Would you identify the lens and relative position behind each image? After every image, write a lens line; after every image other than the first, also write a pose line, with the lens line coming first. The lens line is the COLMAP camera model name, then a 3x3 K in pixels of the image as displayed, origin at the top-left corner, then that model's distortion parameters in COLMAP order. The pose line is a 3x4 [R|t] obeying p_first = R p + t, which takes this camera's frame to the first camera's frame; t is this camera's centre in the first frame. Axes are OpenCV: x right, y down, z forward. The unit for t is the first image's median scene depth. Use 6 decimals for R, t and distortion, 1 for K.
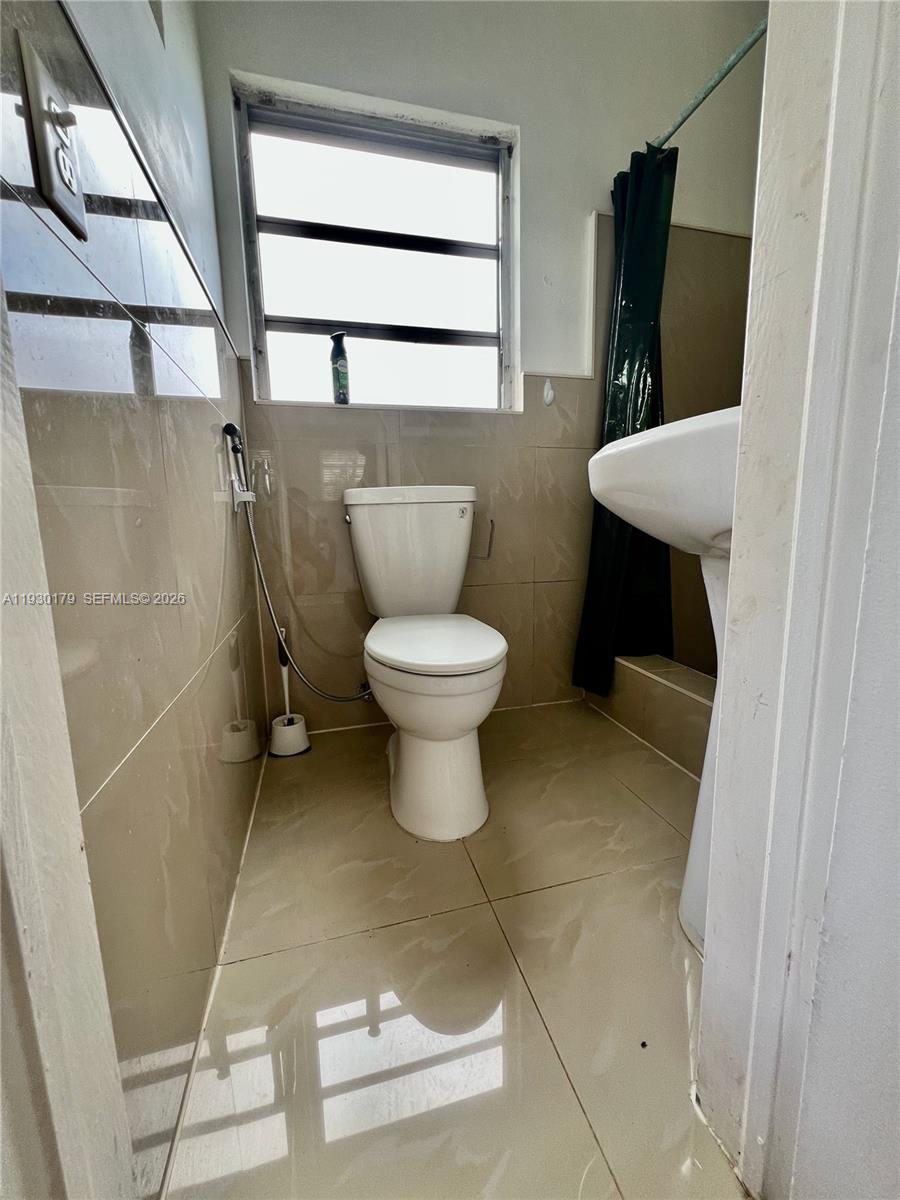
lens RADIAL K [[486.0, 0, 450.0], [0, 486.0, 600.0], [0, 0, 1]] dist [-0.000447, -0.000039]
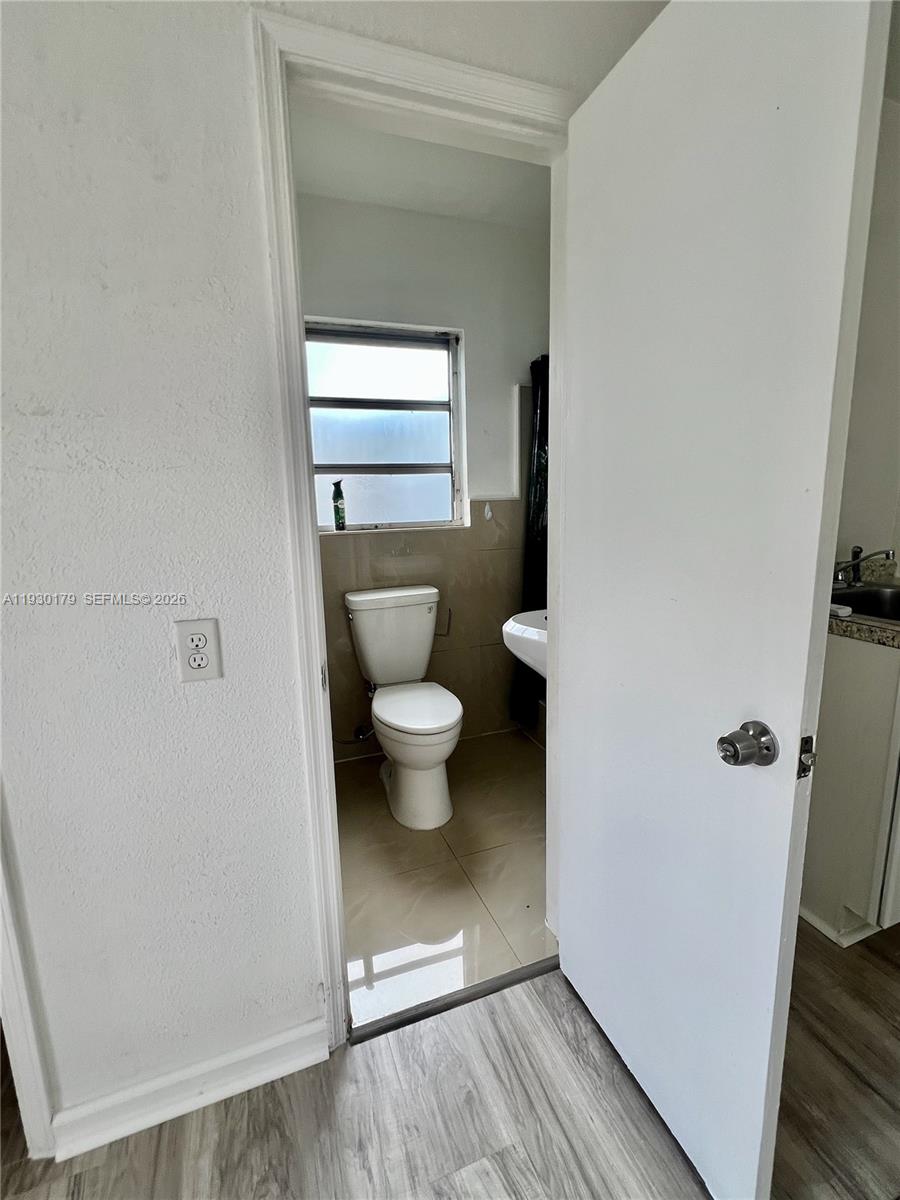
lens RADIAL K [[544.9, 0, 450.0], [0, 544.9, 600.0], [0, 0, 1]] dist [0.000438, 0.000250]
pose [[0.995331, -0.021851, 0.094020, -0.059922], [0.020101, 0.999607, 0.019517, -0.216765], [-0.094409, -0.017536, 0.995379, -0.565063]]
